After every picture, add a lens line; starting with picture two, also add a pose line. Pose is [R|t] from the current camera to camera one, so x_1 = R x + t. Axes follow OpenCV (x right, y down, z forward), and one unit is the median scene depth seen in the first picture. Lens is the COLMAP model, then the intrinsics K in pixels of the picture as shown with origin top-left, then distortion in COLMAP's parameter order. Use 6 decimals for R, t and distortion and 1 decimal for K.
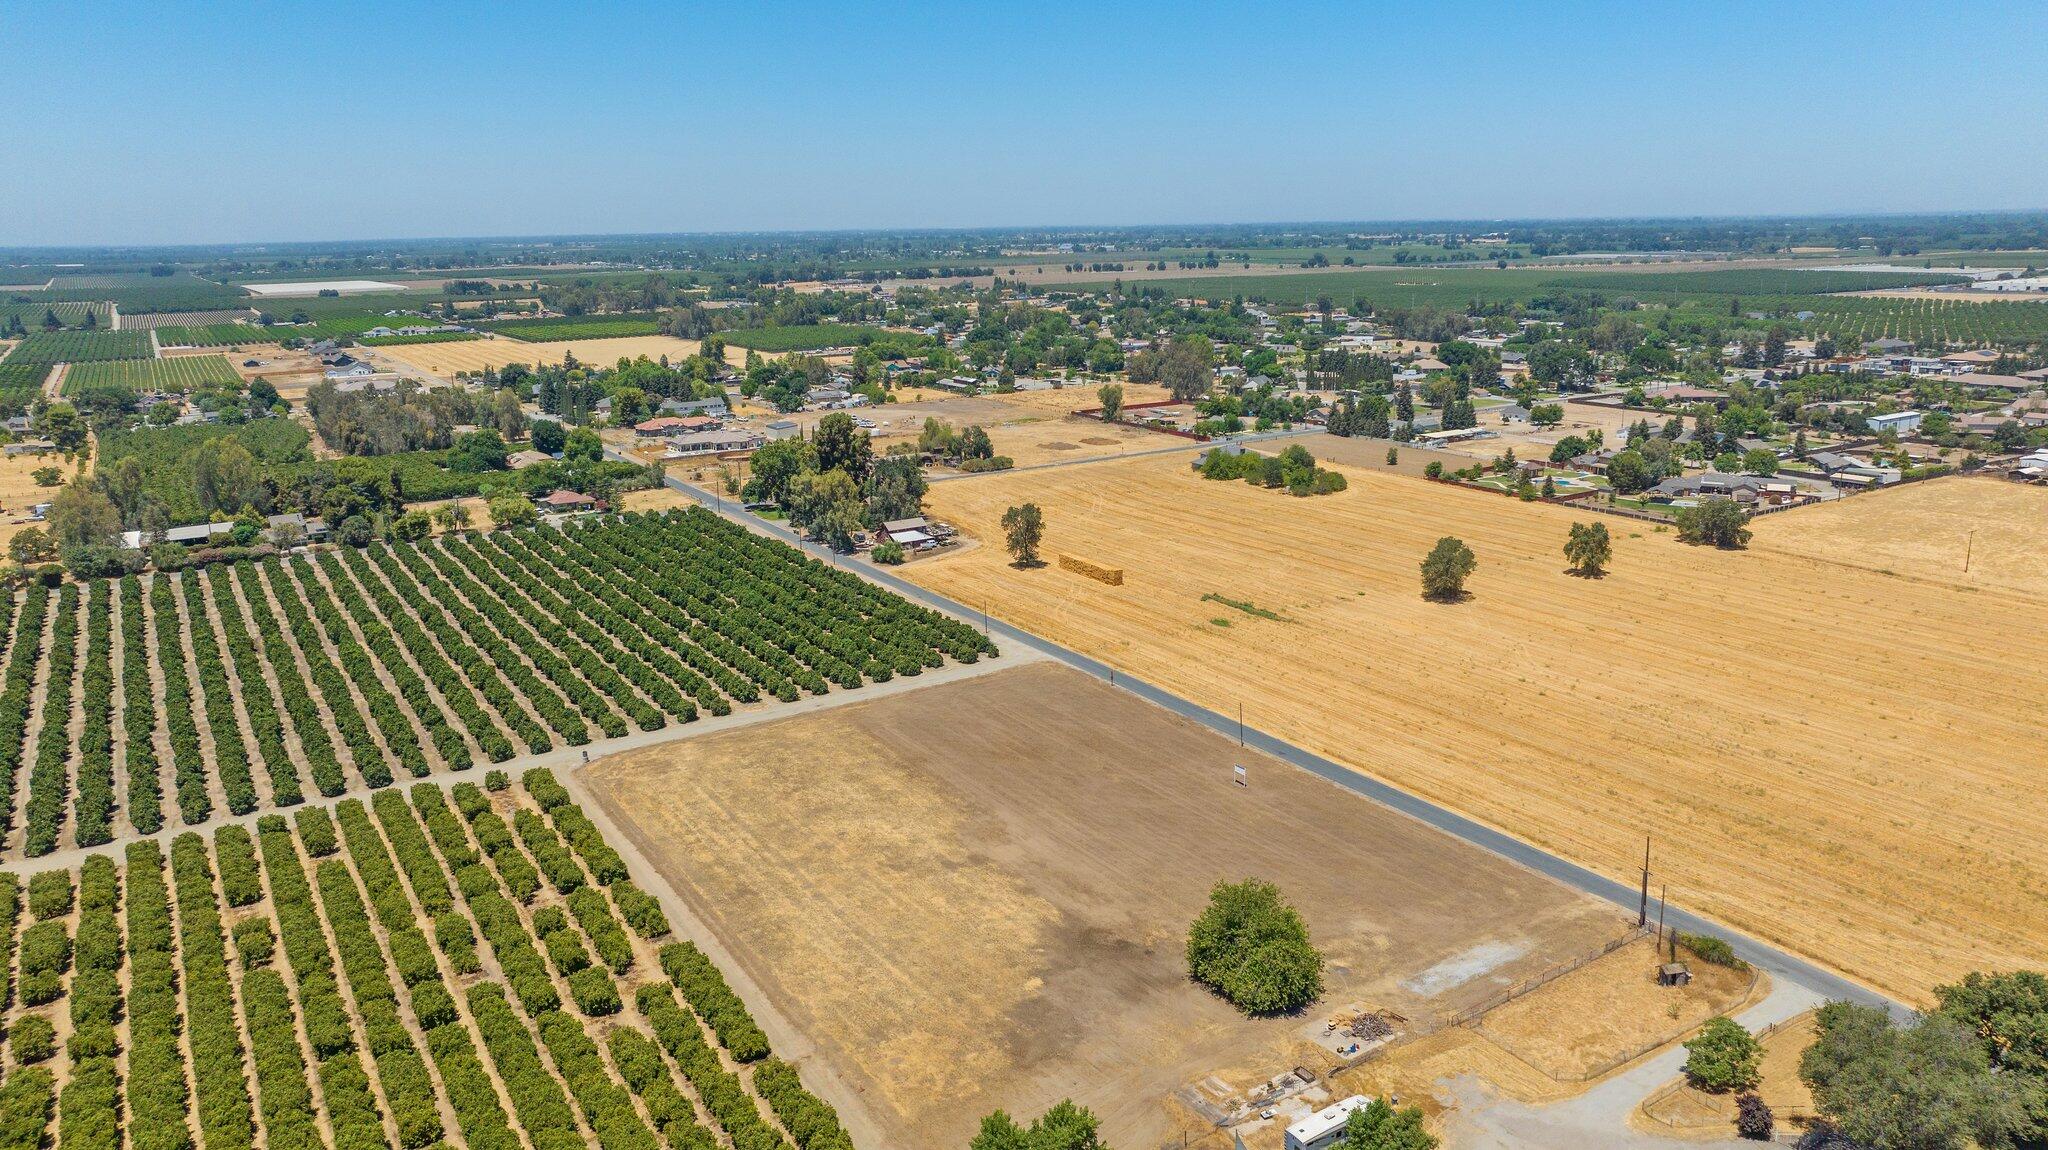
lens RADIAL K [[1437.3, 0, 1032.9], [0, 1437.3, 571.3], [0, 0, 1]] dist [-0.012210, -0.005633]
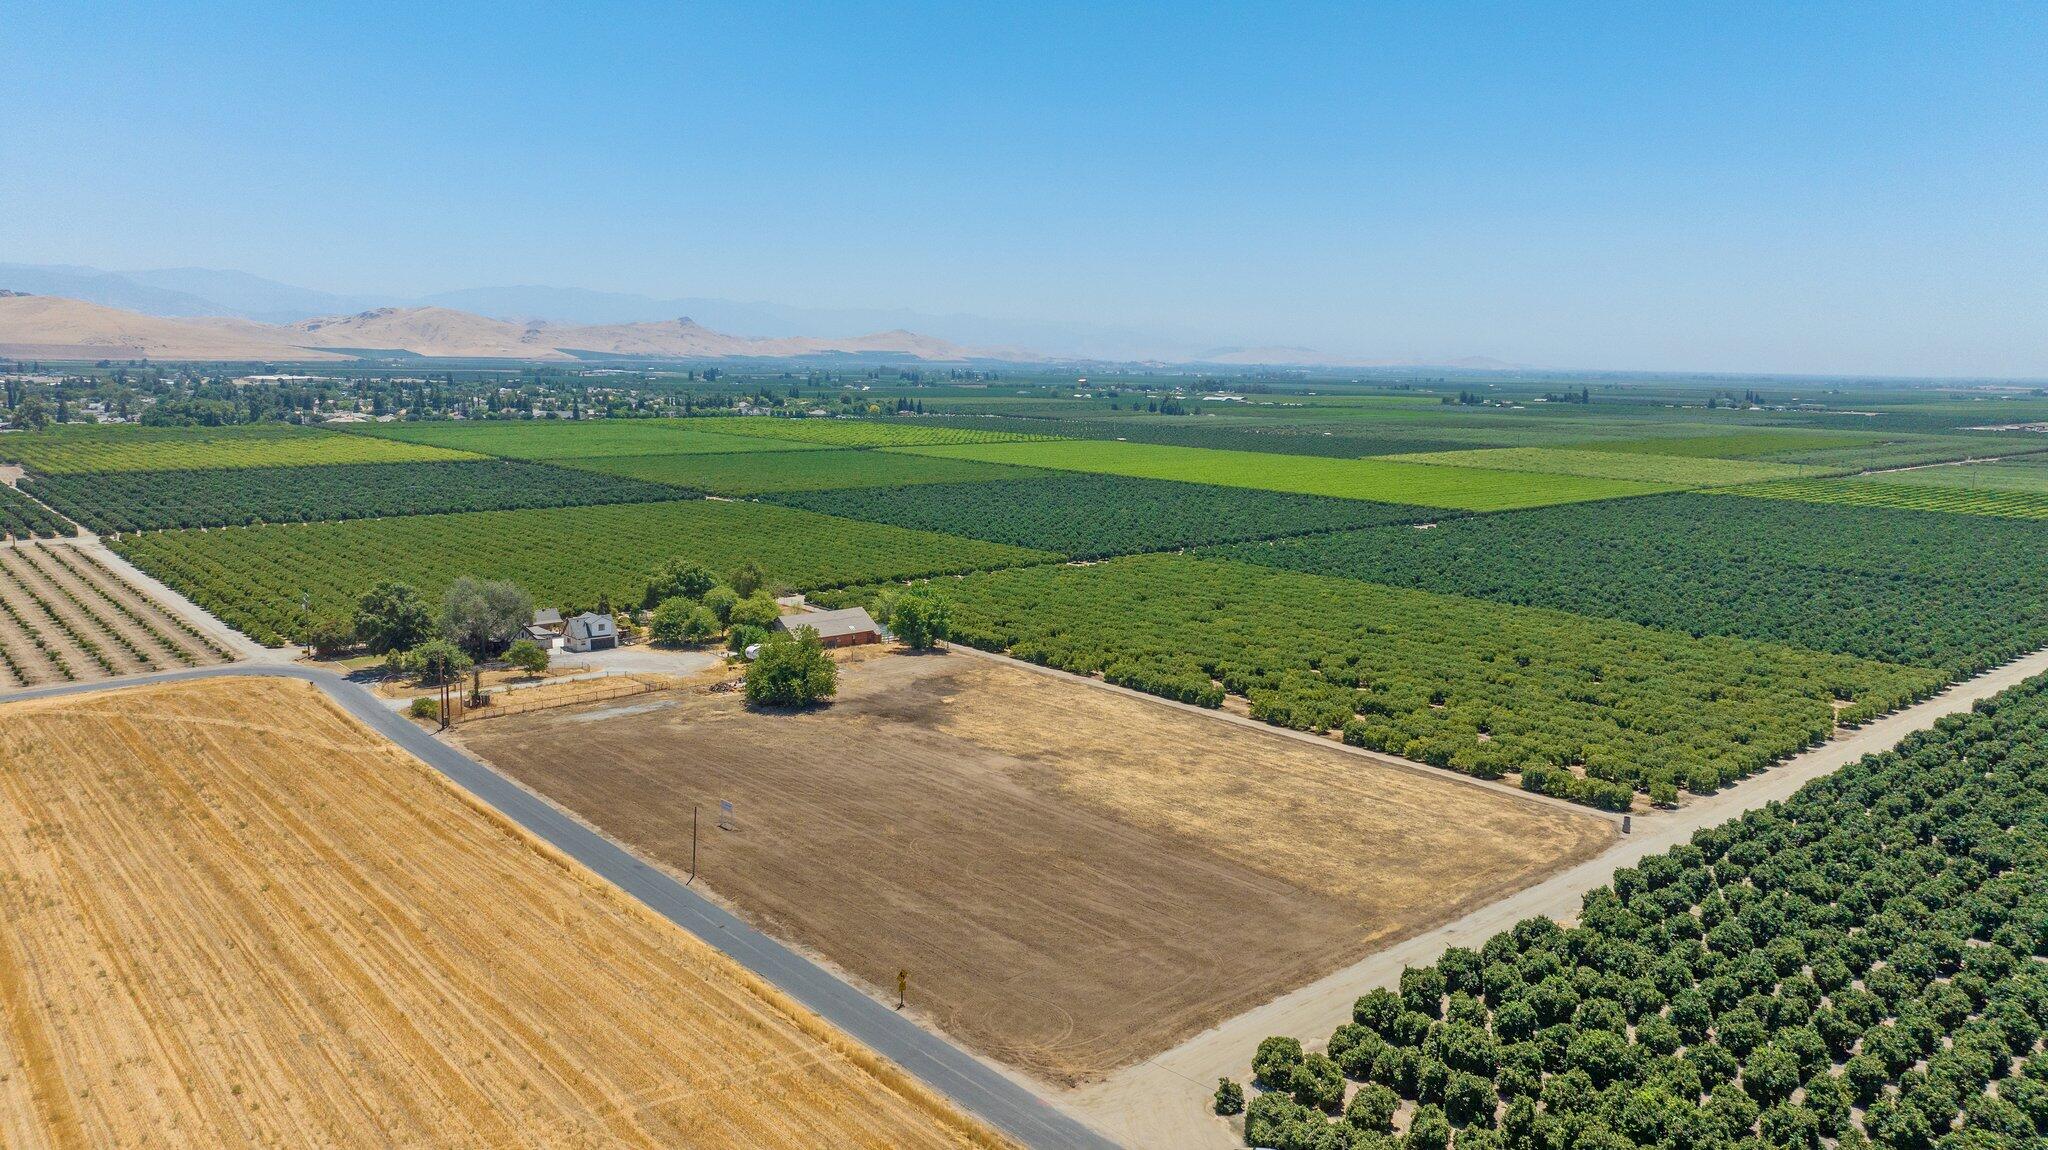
lens RADIAL K [[1437.3, 0, 1032.9], [0, 1437.3, 571.3], [0, 0, 1]] dist [-0.012210, -0.005633]
pose [[-0.987589, 0.025965, -0.154900, 0.074590], [-0.034809, 0.925531, 0.377069, -0.201932], [0.153155, 0.377781, -0.913140, 1.261356]]
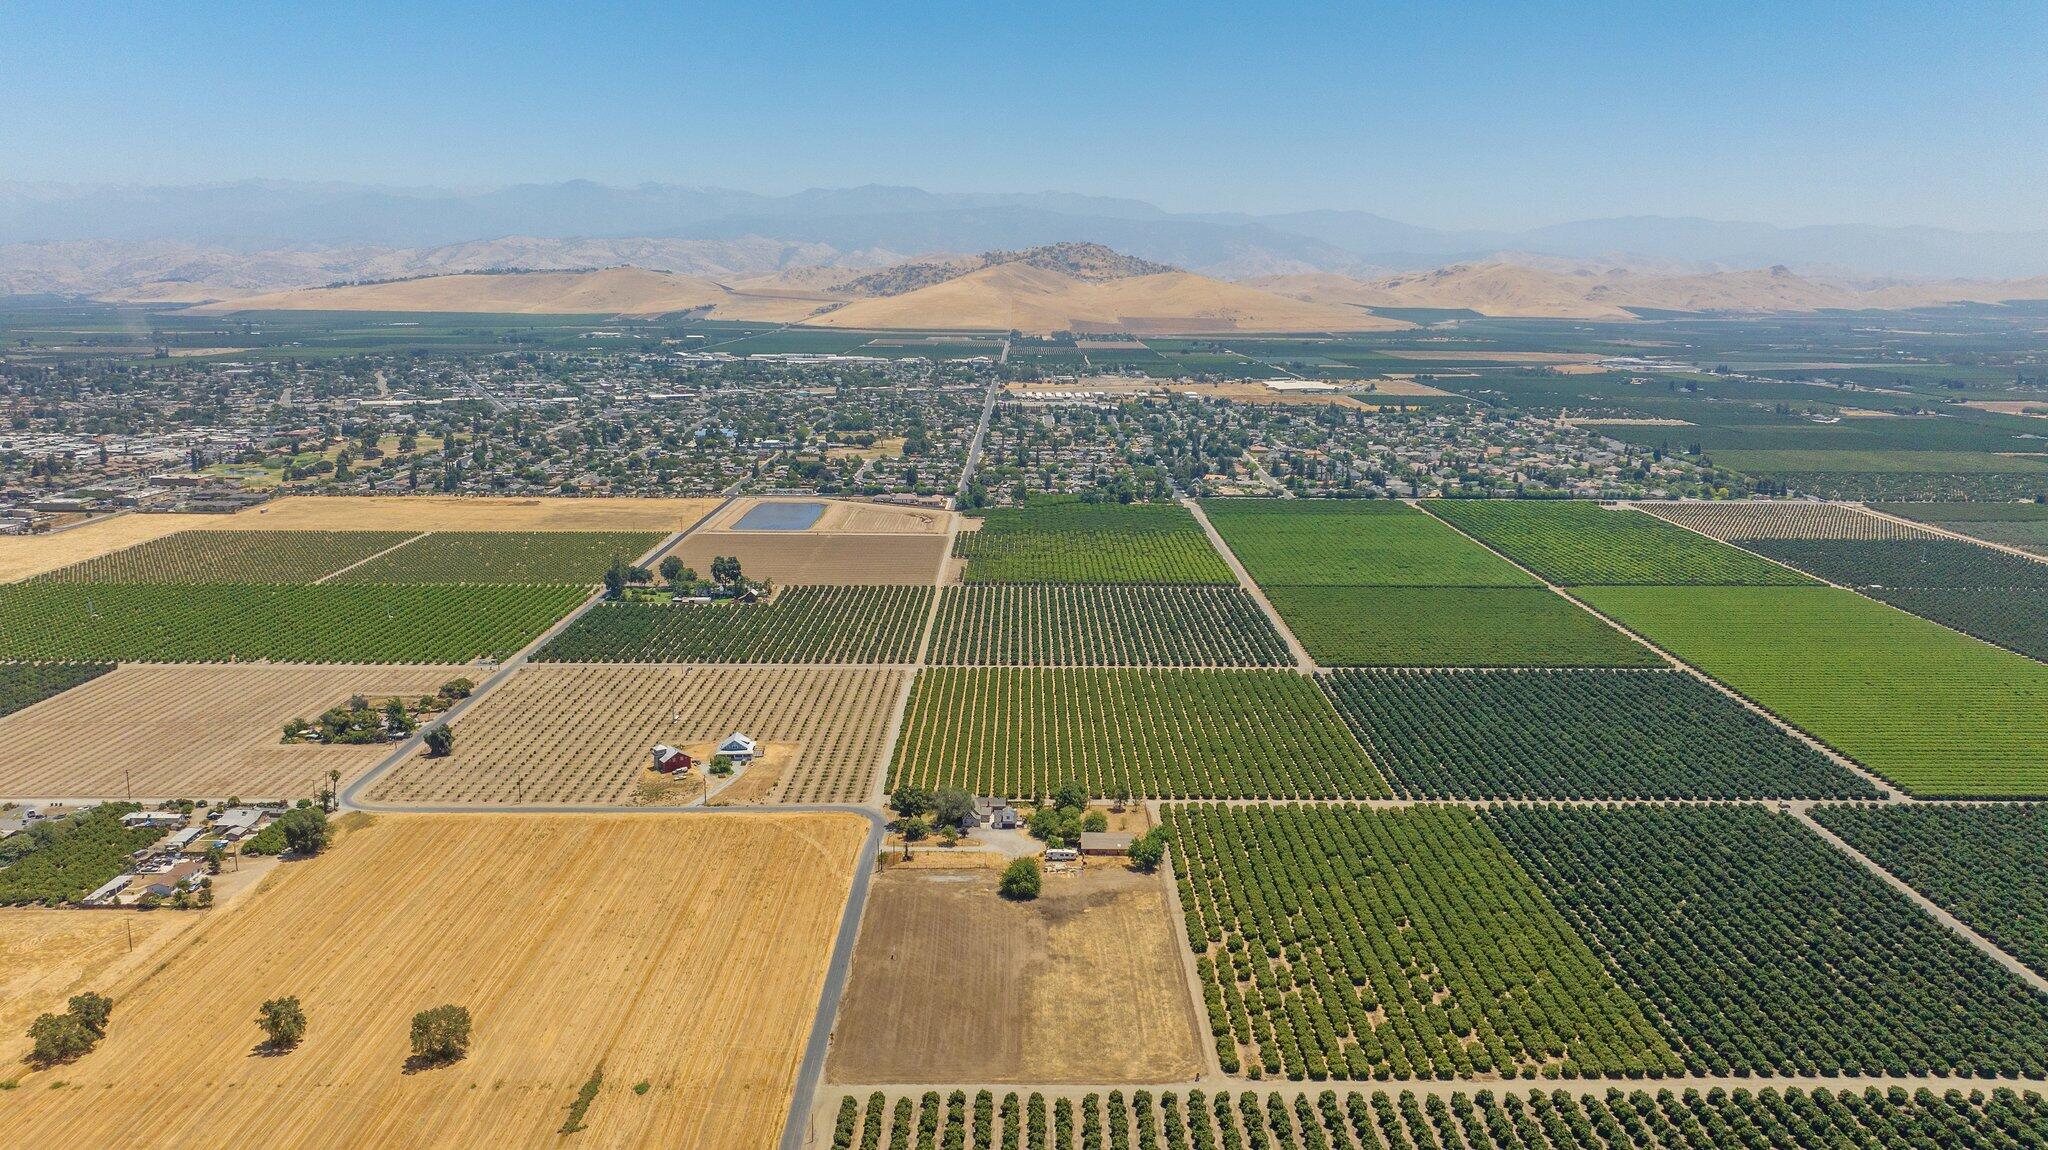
lens RADIAL K [[1482.3, 0, 1031.7], [0, 1482.3, 572.6], [0, 0, 1]] dist [-0.015012, -0.000753]
pose [[-0.848536, -0.091104, 0.521236, -0.750414], [0.134005, 0.915954, 0.378247, -0.787485], [-0.511888, 0.390804, -0.765012, 1.676699]]
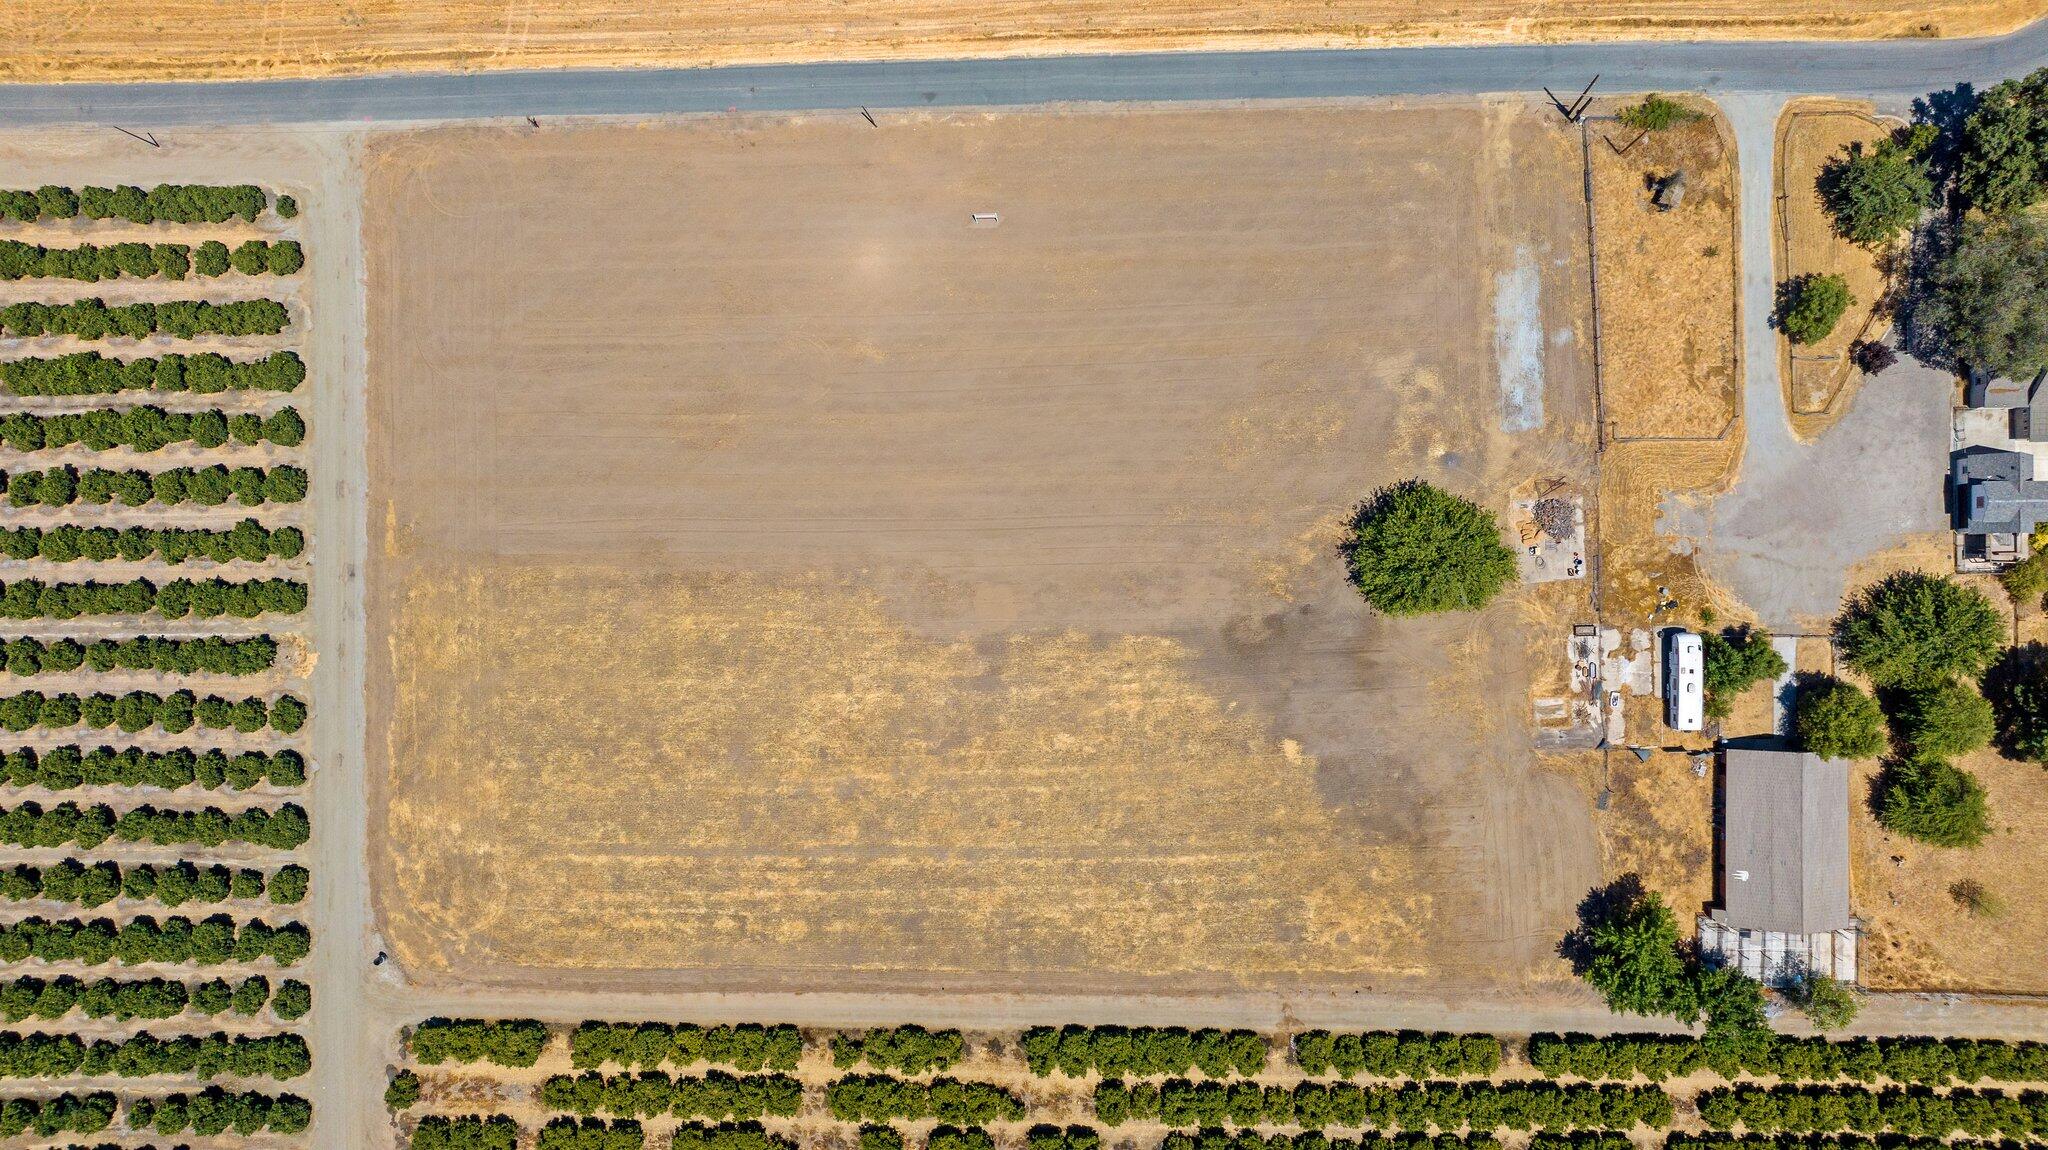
lens RADIAL K [[1482.3, 0, 1031.7], [0, 1482.3, 572.6], [0, 0, 1]] dist [-0.015012, -0.000753]
pose [[0.528401, -0.848958, 0.007836, 0.001081], [0.246212, 0.162065, 0.955570, -0.396079], [-0.812510, -0.502995, 0.294659, 0.512606]]
